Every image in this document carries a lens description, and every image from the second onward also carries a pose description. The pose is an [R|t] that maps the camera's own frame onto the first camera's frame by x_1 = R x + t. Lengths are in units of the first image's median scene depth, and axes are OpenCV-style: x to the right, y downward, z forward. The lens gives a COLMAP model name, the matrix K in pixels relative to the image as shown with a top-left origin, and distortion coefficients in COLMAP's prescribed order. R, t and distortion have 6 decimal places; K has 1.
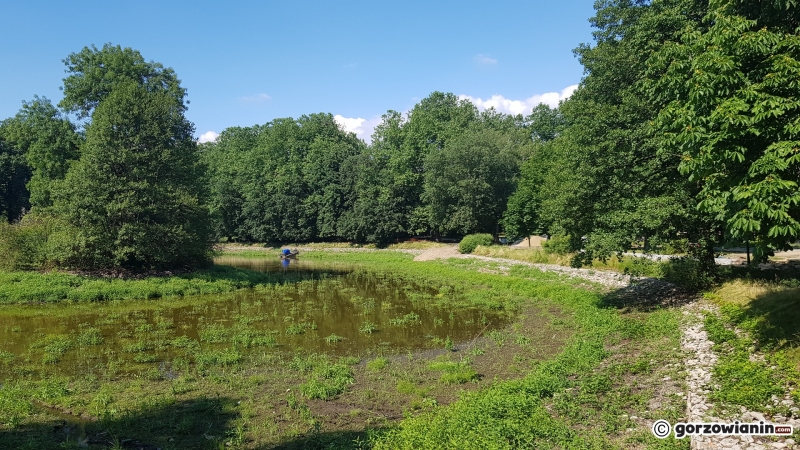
lens RADIAL K [[644.5, 0, 396.1], [0, 644.5, 226.5], [0, 0, 1]] dist [0.078180, -0.140863]
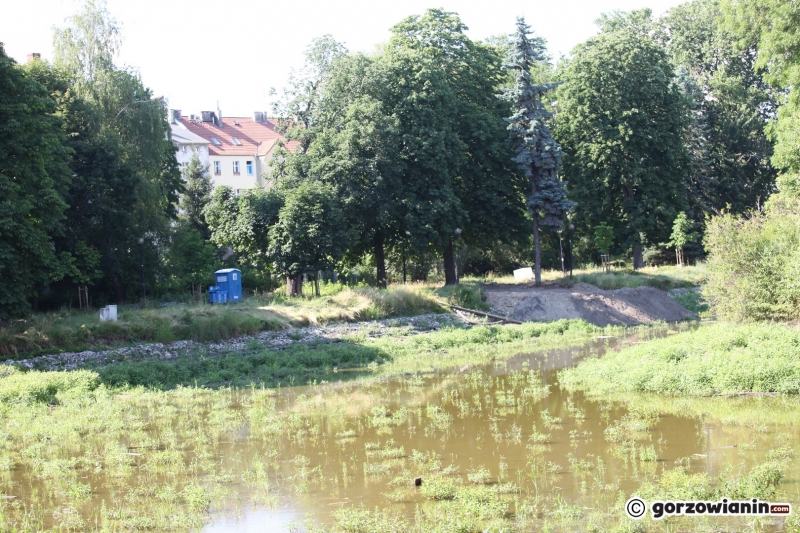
lens RADIAL K [[1643.8, 0, 400.9], [0, 1643.8, 268.8], [0, 0, 1]] dist [-0.299835, 0.000000]
pose [[0.655211, -0.029199, -0.754881, 0.112319], [0.061878, 0.997969, 0.015107, -0.000228], [0.752907, -0.056609, 0.655687, 0.086562]]
